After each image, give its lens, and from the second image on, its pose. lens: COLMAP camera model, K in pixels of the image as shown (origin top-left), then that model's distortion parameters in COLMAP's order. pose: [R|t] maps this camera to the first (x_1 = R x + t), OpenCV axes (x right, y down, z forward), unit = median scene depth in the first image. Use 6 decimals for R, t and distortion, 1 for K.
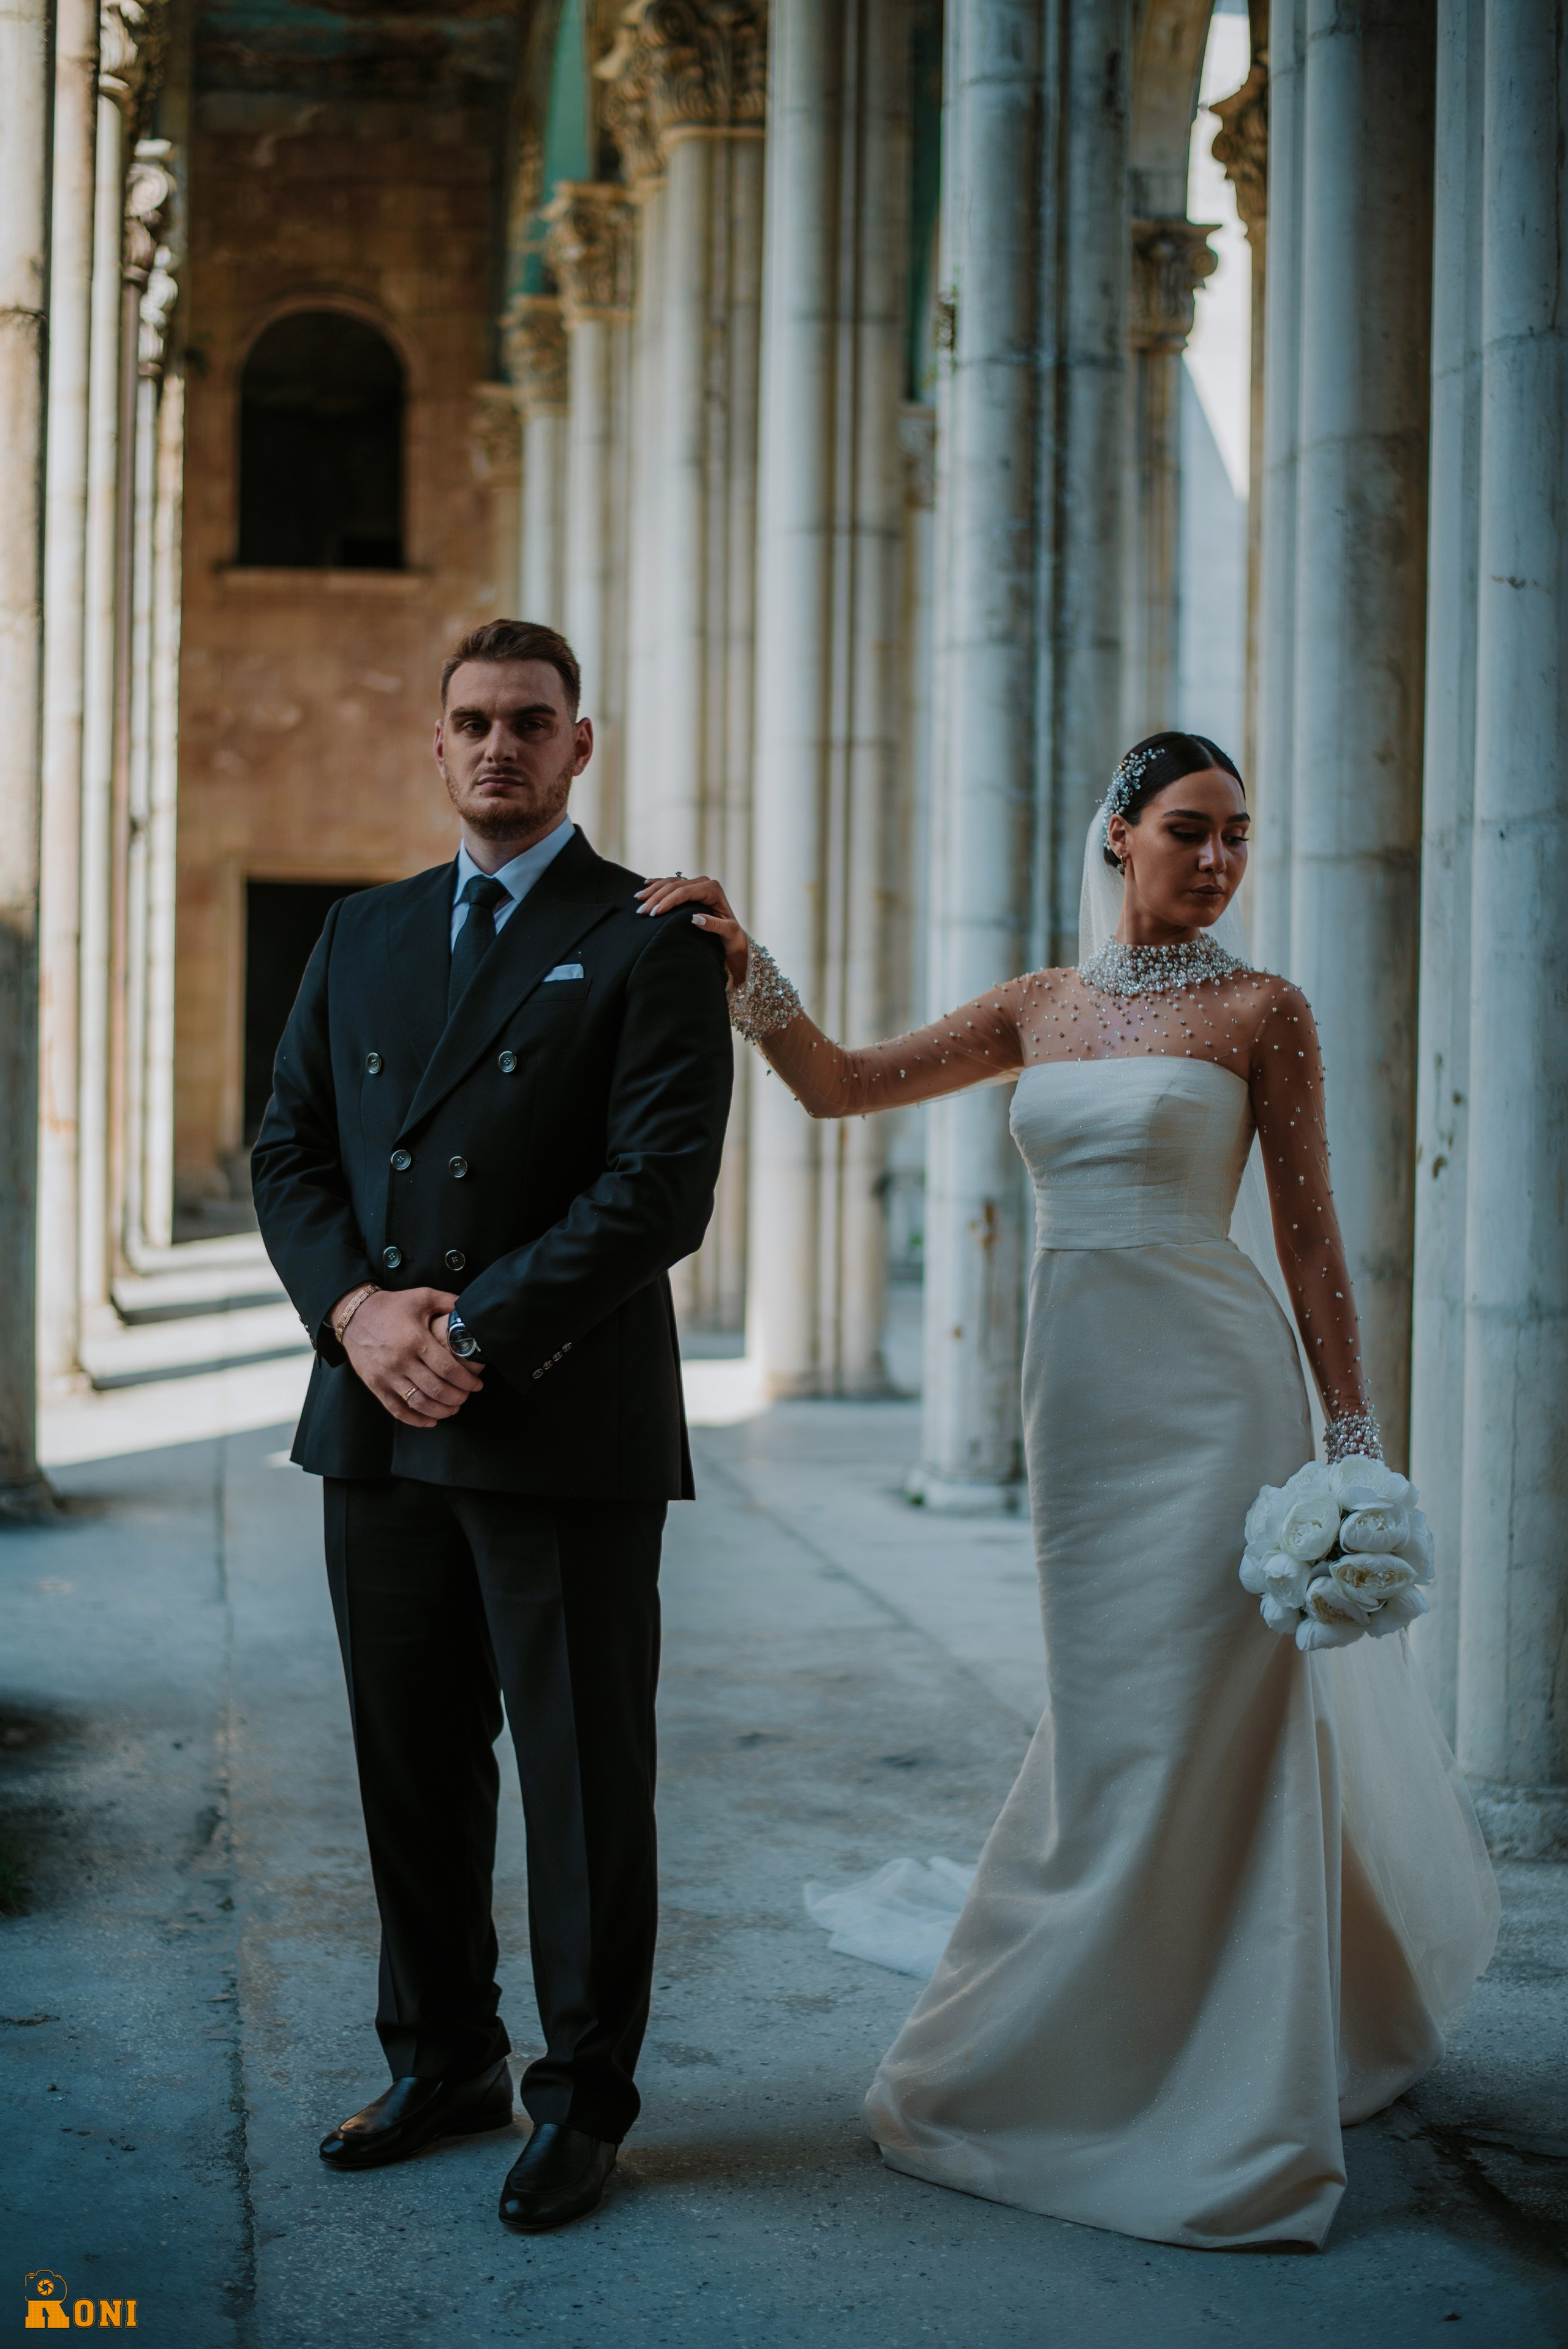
lens RADIAL K [[3318.6, 0, 720.2], [0, 3318.6, 1174.0], [0, 0, 1]] dist [-0.103918, 0.087644]
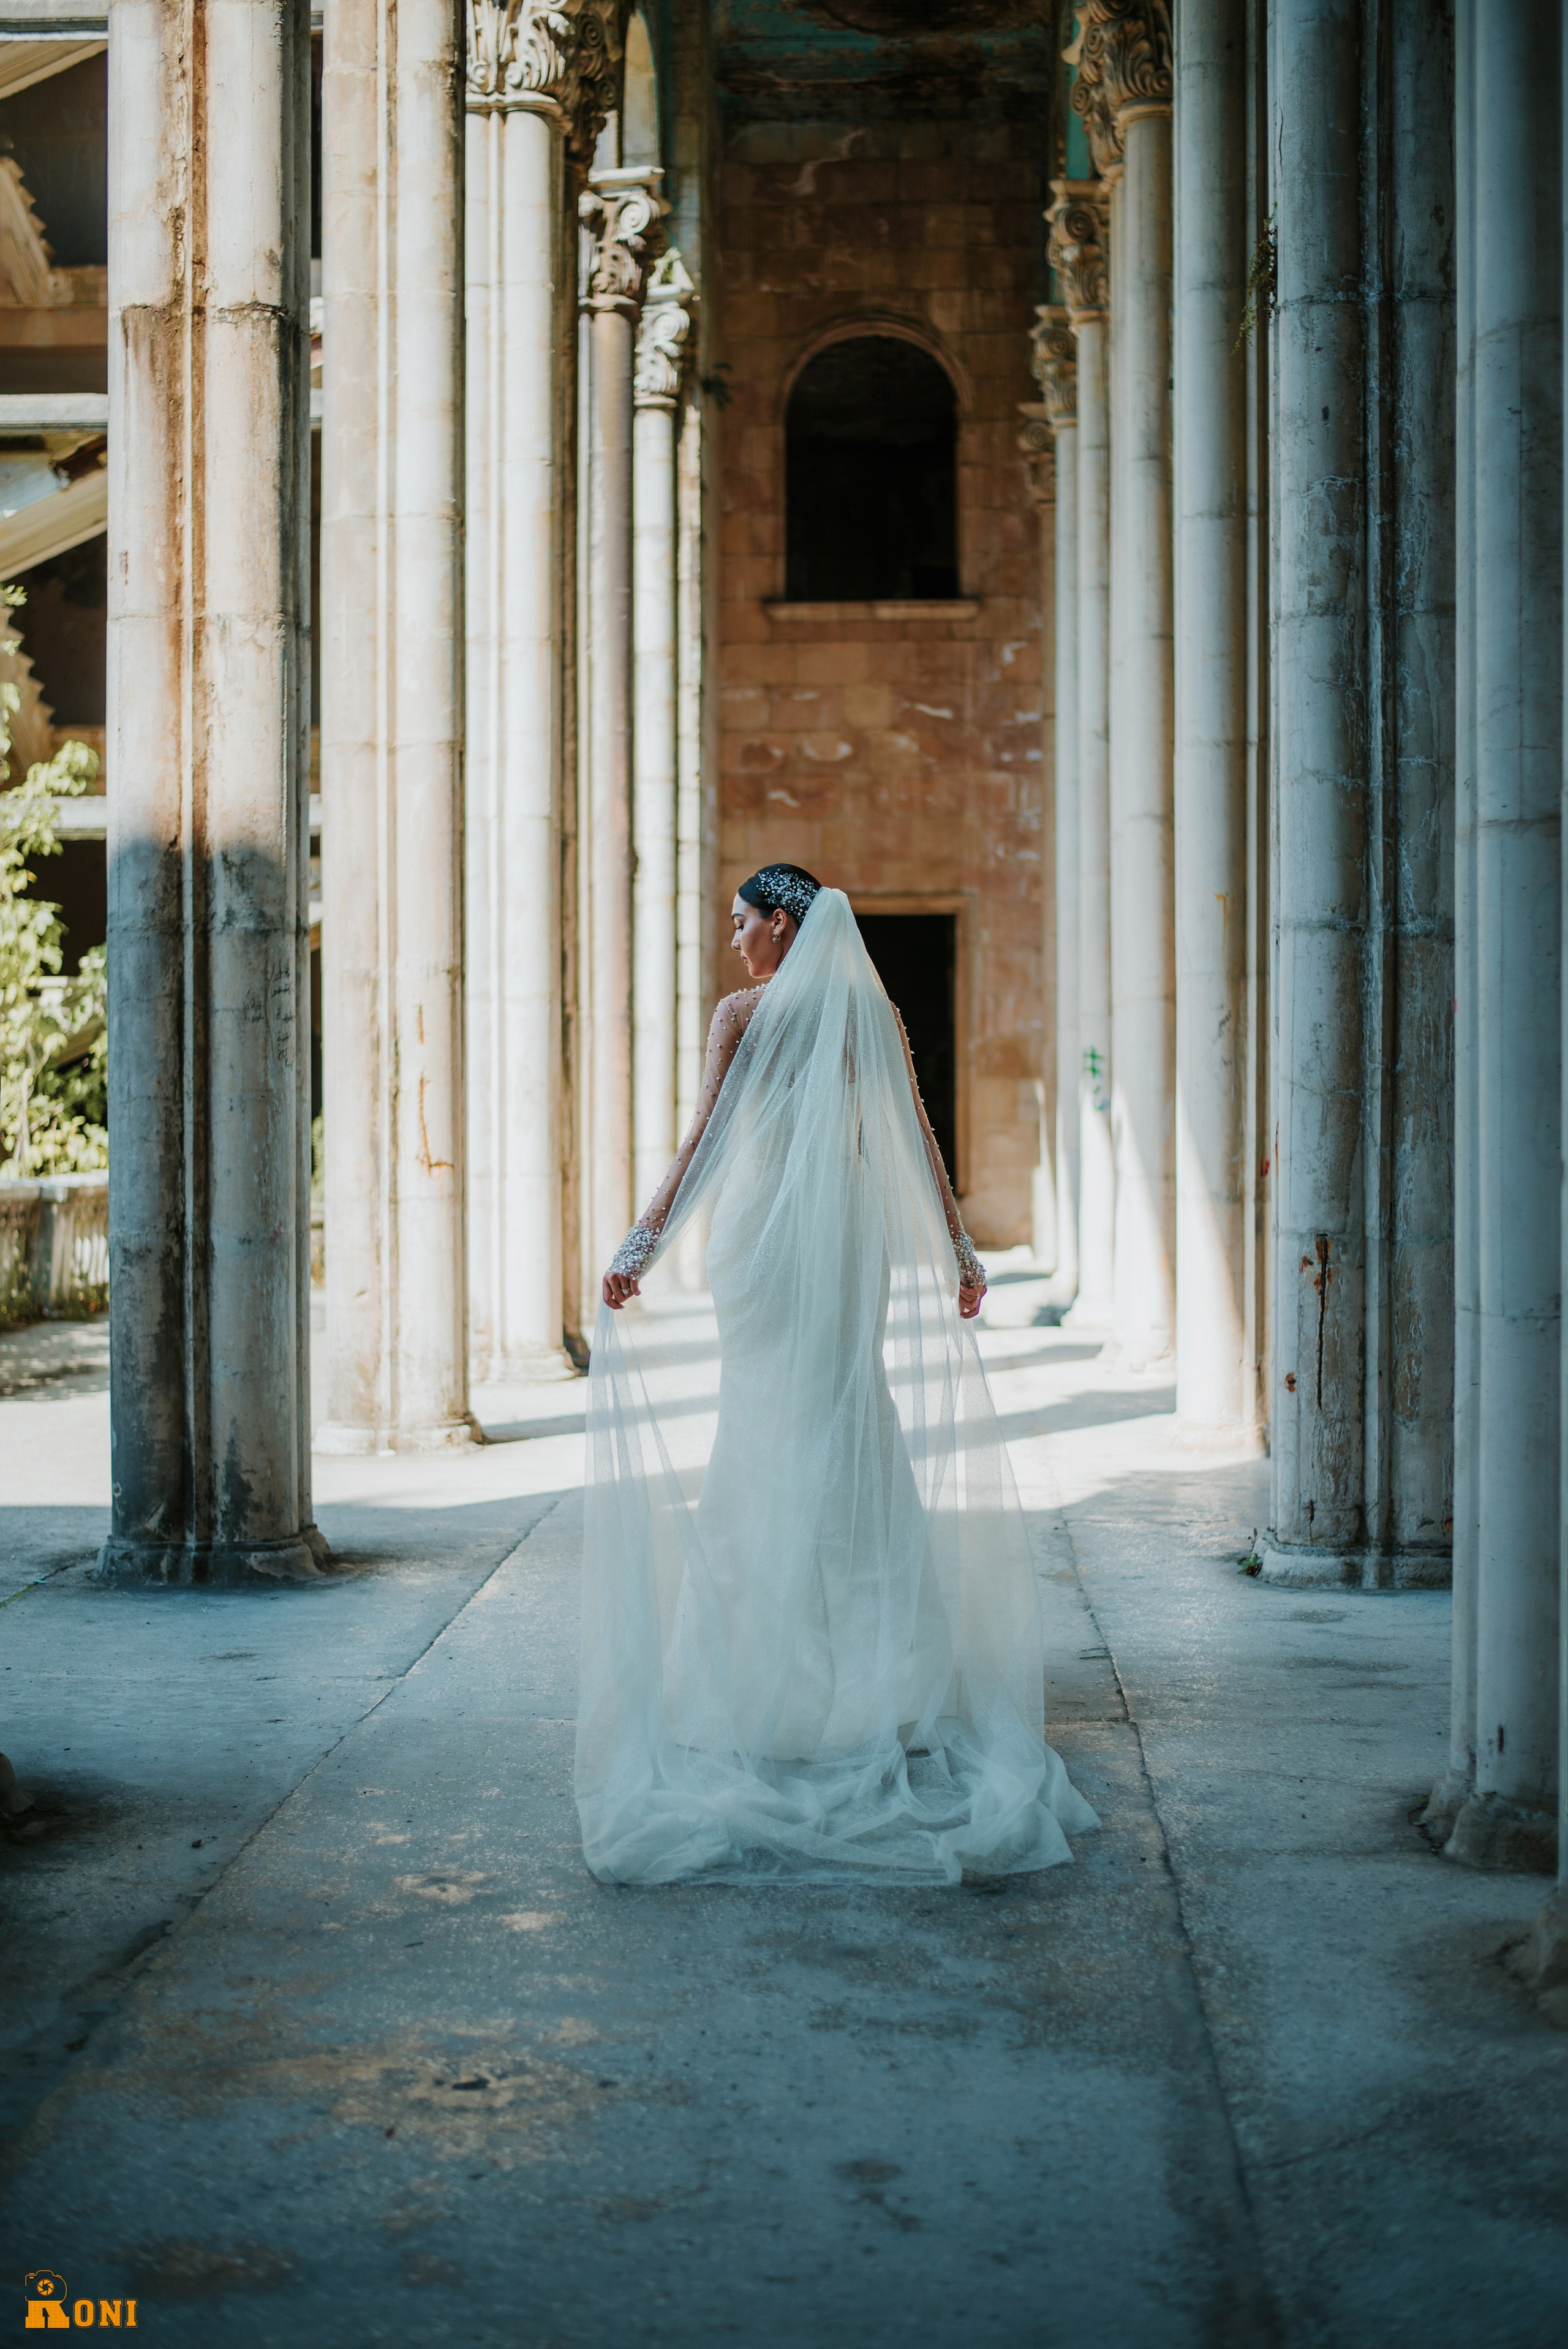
lens RADIAL K [[3318.6, 0, 720.2], [0, 3318.6, 1174.0], [0, 0, 1]] dist [-0.103918, 0.087644]
pose [[0.979909, -0.010824, -0.199151, 0.036640], [0.008422, 0.999881, -0.012905, 0.000626], [0.199267, 0.010969, 0.979884, 0.033299]]
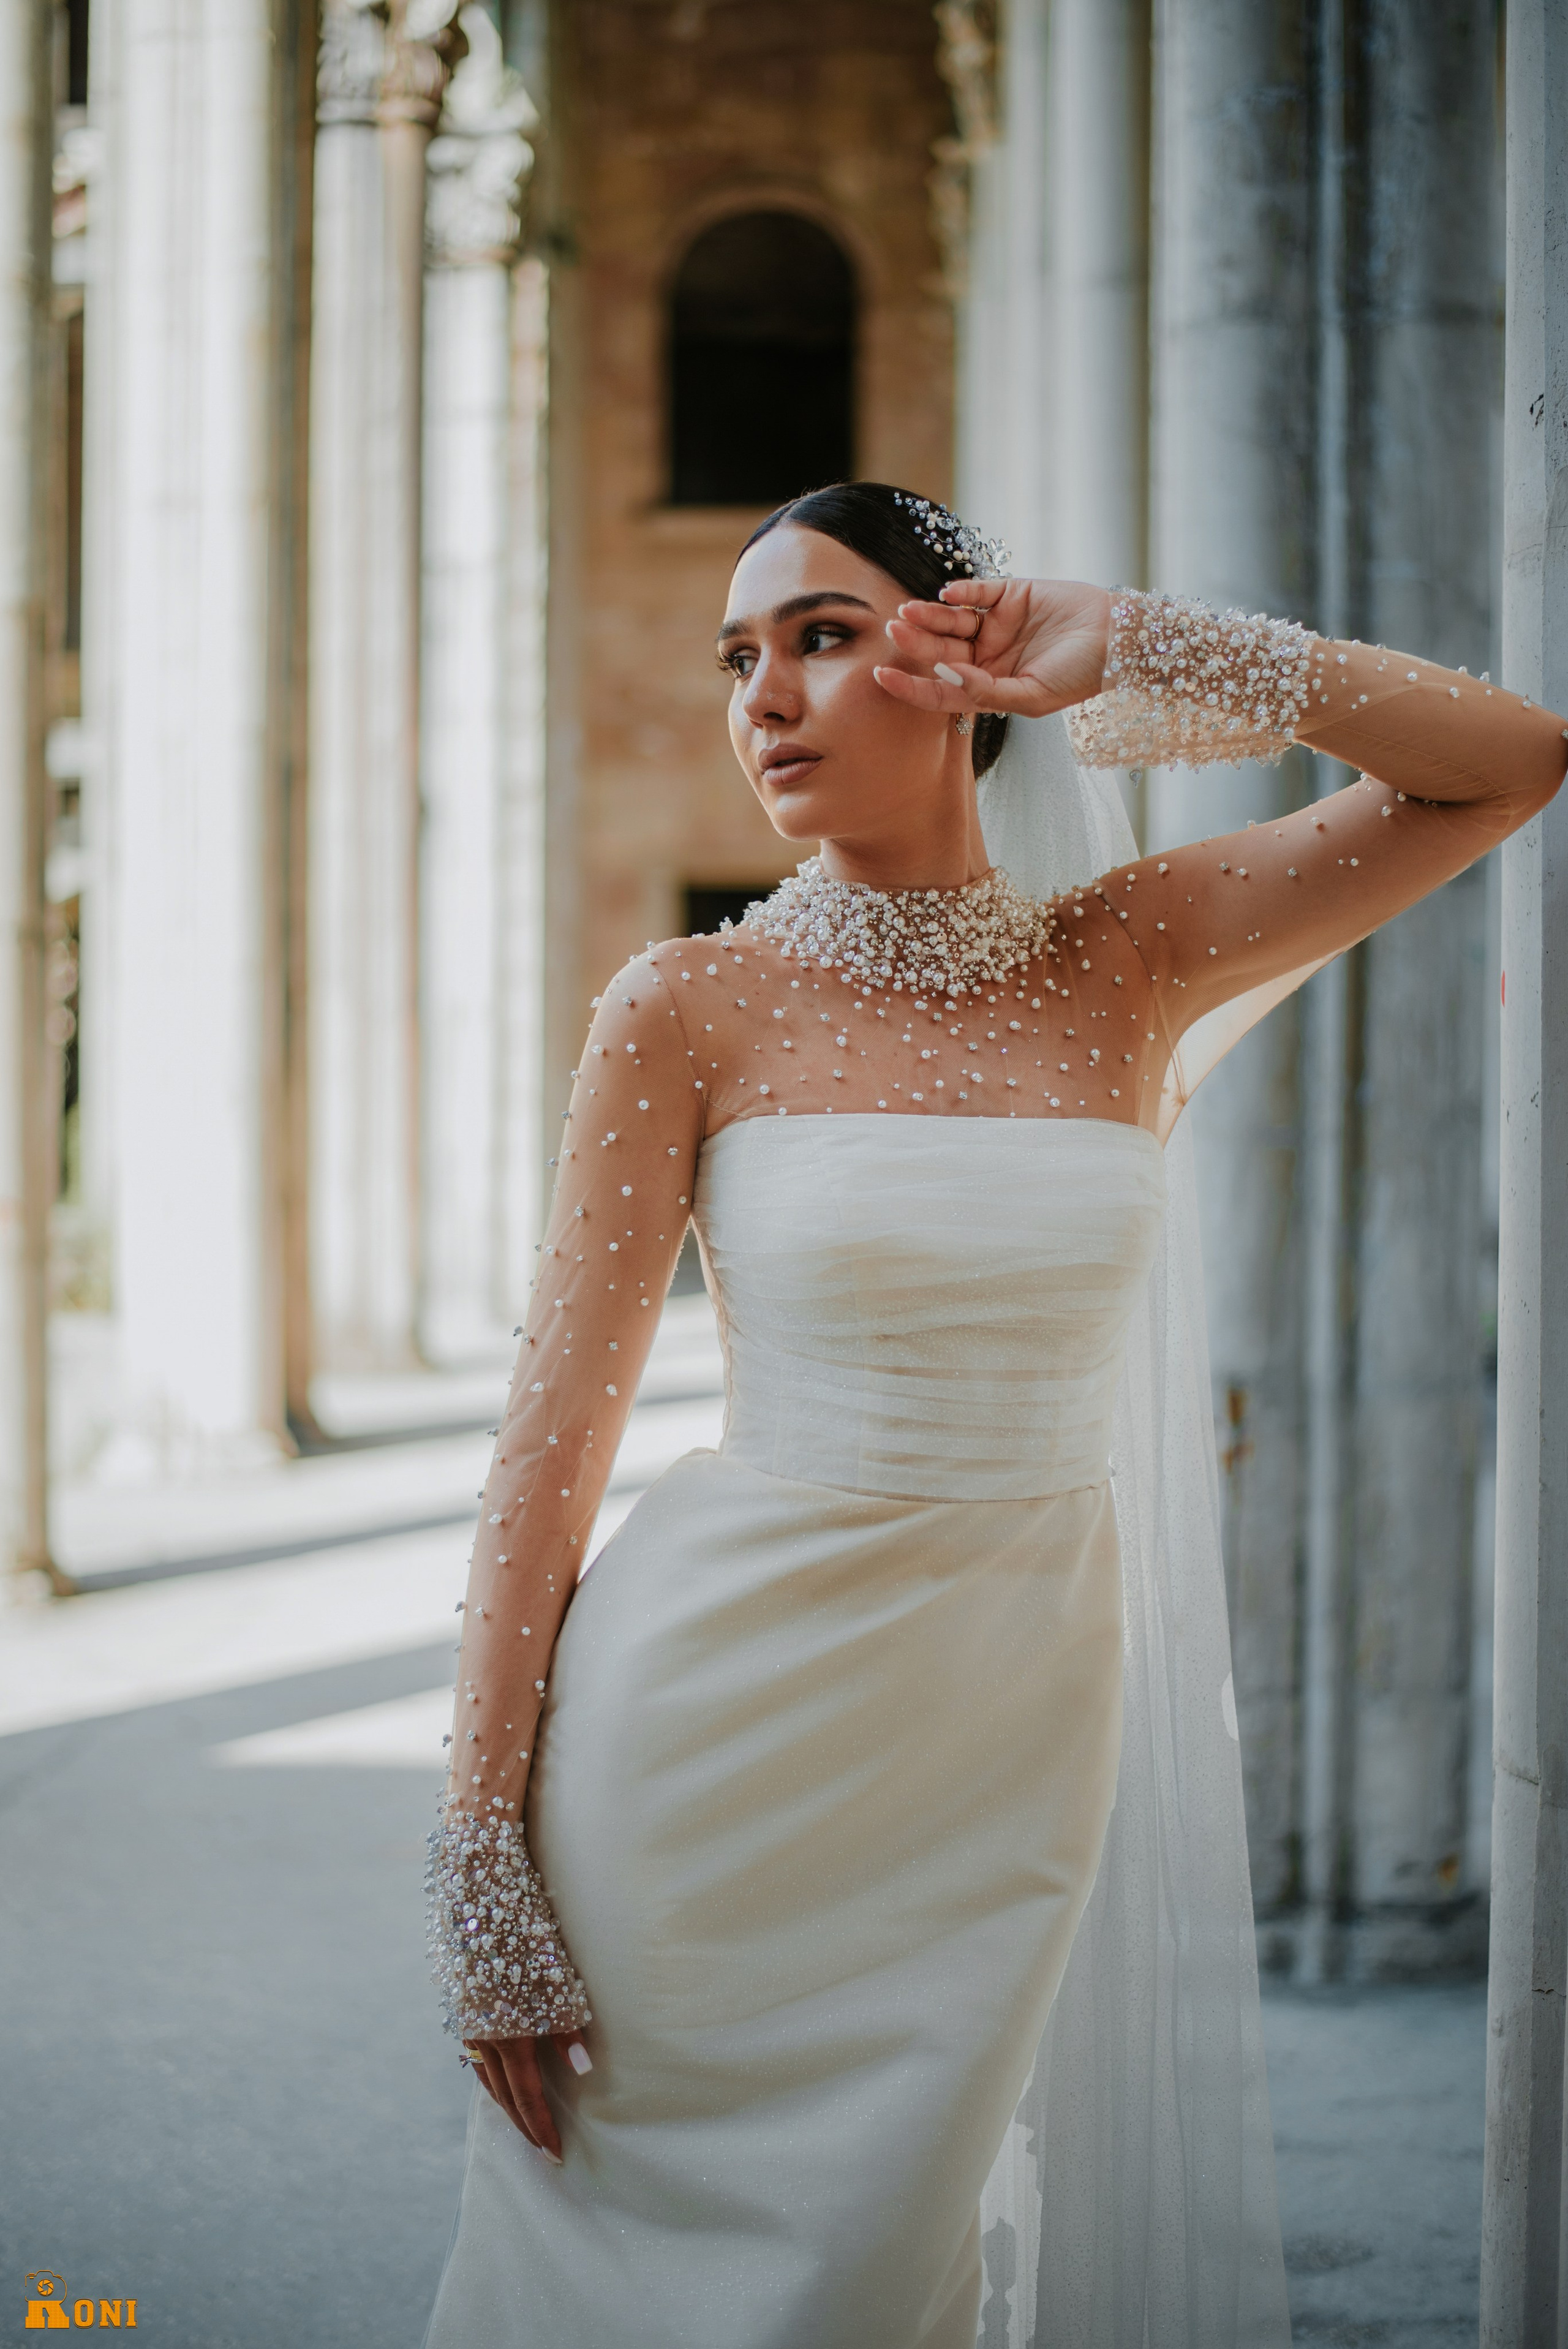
lens RADIAL K [[3527.9, 0, 815.7], [0, 3527.9, 1073.3], [0, 0, 1]] dist [-0.124483, 0.096640]
pose [[0.987945, -0.004574, -0.154738, 0.037440], [-0.001712, 0.999179, -0.040467, -0.006459], [0.154796, 0.040244, 0.987126, 0.161776]]
